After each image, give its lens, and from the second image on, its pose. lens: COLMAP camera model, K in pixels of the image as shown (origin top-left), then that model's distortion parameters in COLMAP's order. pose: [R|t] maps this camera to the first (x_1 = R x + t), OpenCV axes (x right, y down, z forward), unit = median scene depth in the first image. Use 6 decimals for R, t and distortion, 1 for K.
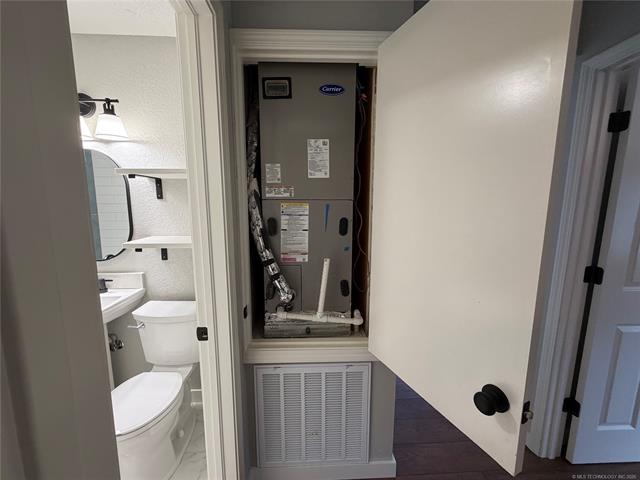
lens RADIAL K [[256.8, 0, 319.3], [0, 256.8, 240.1], [0, 0, 1]] dist [-0.000215, -0.000078]
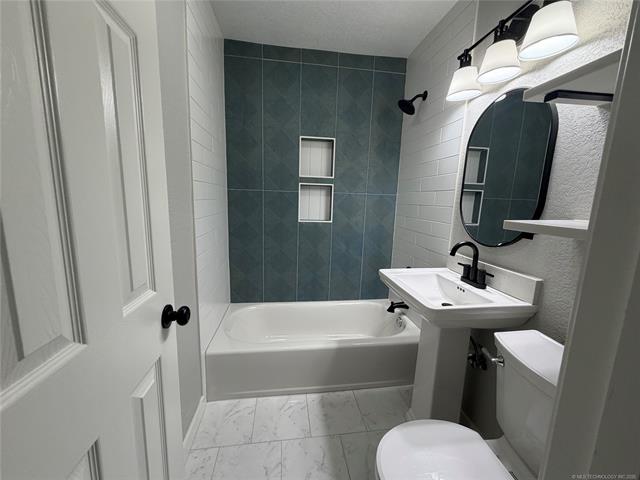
lens RADIAL K [[256.8, 0, 317.4], [0, 256.8, 240.6], [0, 0, 1]] dist [-0.000215, -0.000078]
pose [[0.085683, 0.165209, -0.982530, -0.173810], [-0.163498, 0.975119, 0.149705, 0.035818], [0.982816, 0.147815, 0.110562, 0.439874]]
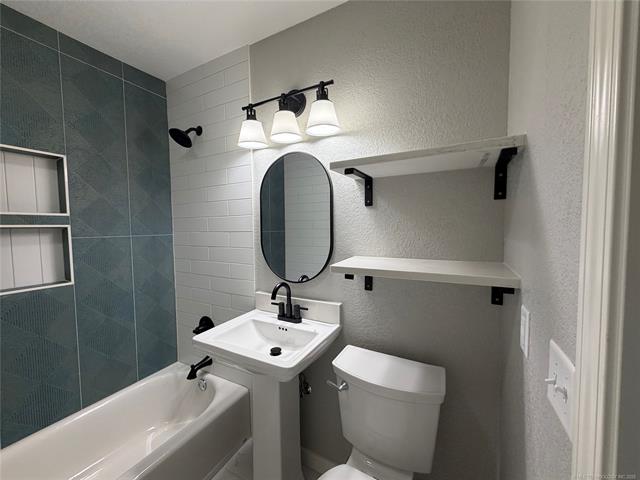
lens RADIAL K [[256.8, 0, 319.4], [0, 256.8, 240.6], [0, 0, 1]] dist [-0.000215, -0.000078]
pose [[0.858938, 0.019994, -0.511689, -0.374832], [-0.058959, 0.996454, -0.060034, -0.010455], [0.508674, 0.081734, 0.857071, 0.318895]]
